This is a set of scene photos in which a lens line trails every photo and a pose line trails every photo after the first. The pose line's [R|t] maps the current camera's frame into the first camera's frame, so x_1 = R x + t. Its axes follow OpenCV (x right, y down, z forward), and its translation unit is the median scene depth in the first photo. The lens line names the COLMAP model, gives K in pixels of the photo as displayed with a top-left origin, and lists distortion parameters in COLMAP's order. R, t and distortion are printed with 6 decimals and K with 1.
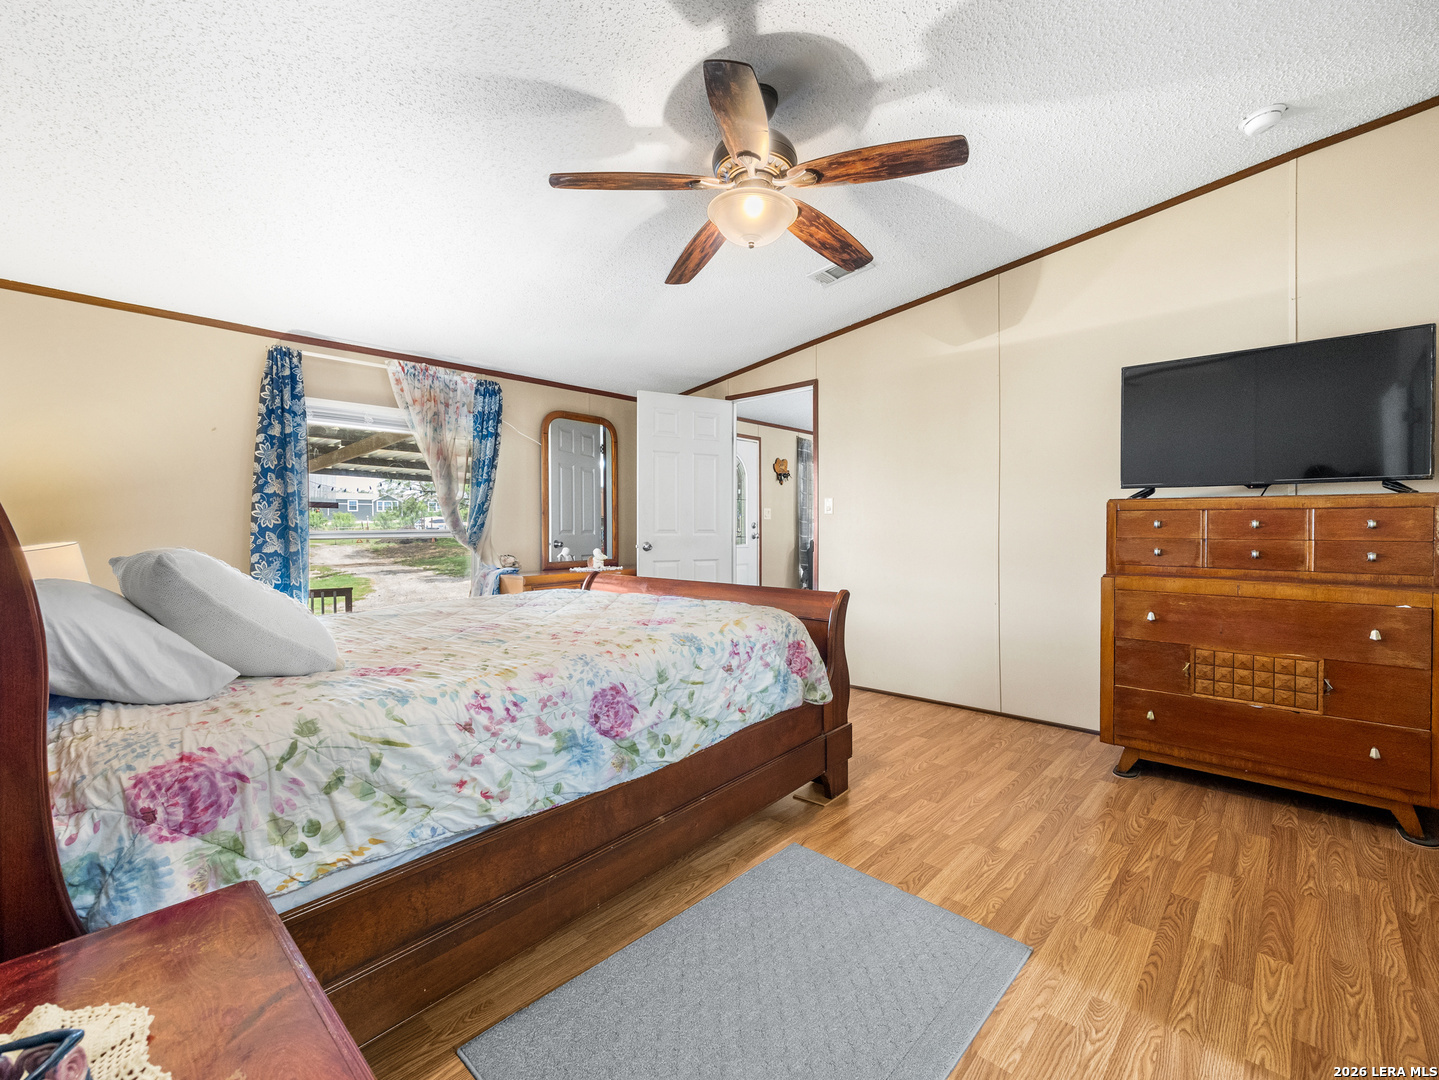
lens RADIAL K [[636.1, 0, 721.1], [0, 636.1, 536.6], [0, 0, 1]] dist [-0.009392, 0.000500]
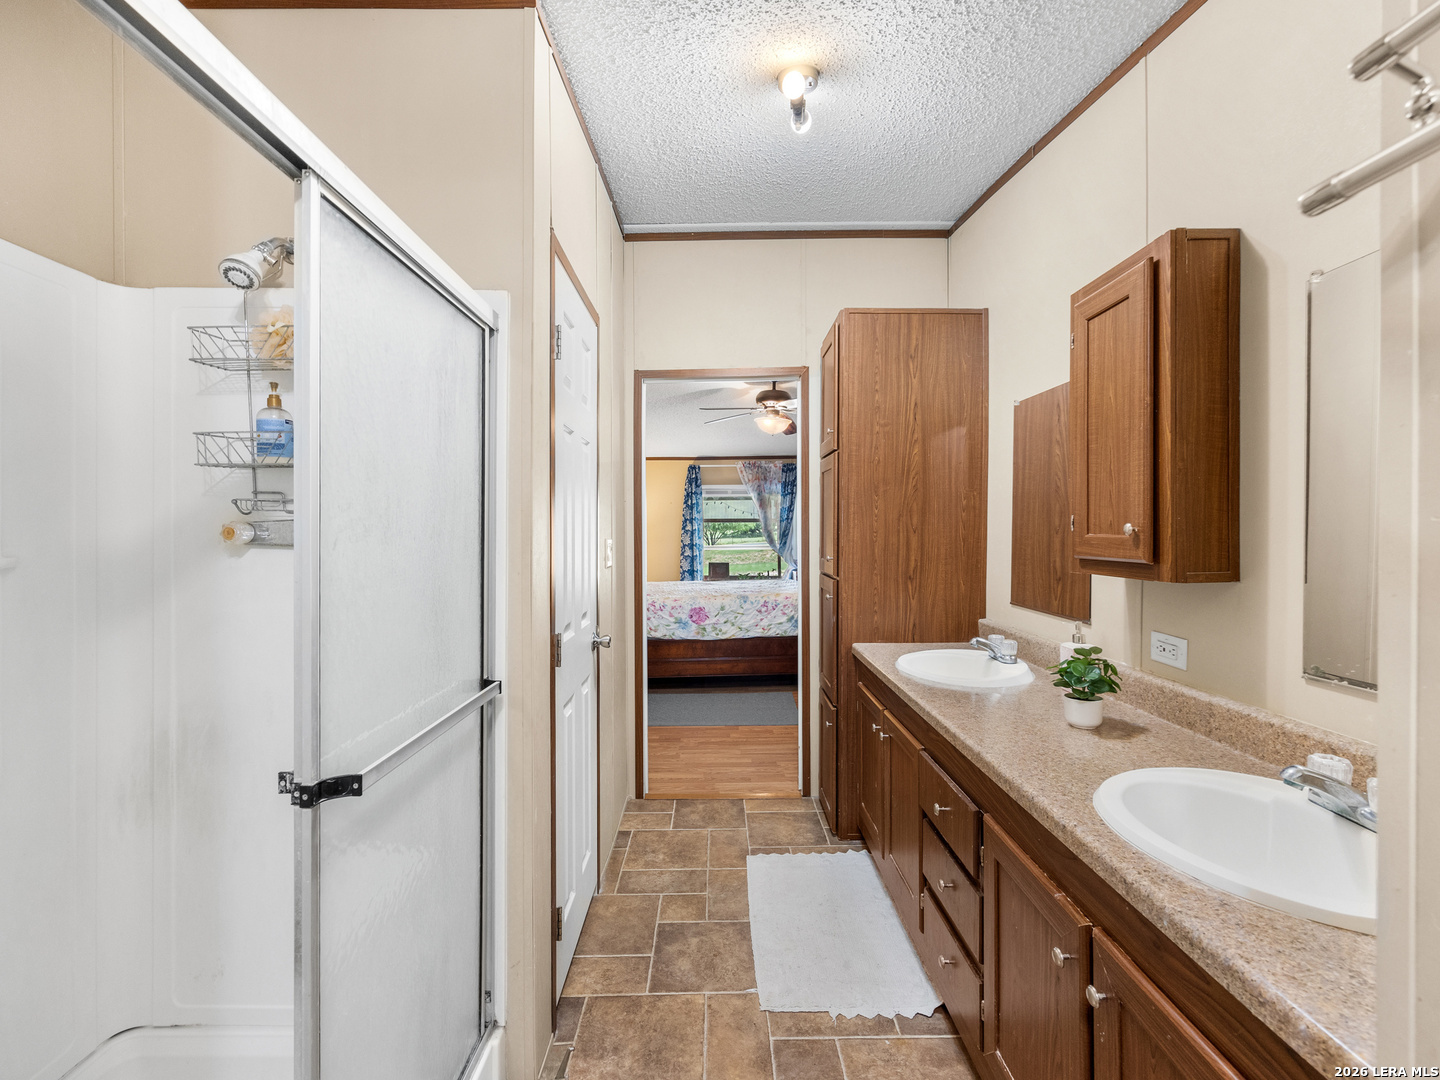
lens RADIAL K [[636.5, 0, 715.9], [0, 636.5, 541.8], [0, 0, 1]] dist [-0.009392, 0.000500]
pose [[0.675043, 0.015396, -0.737618, 1.595196], [-0.008061, 0.999876, 0.013492, -0.084732], [0.737734, -0.003162, 0.675084, -0.727186]]
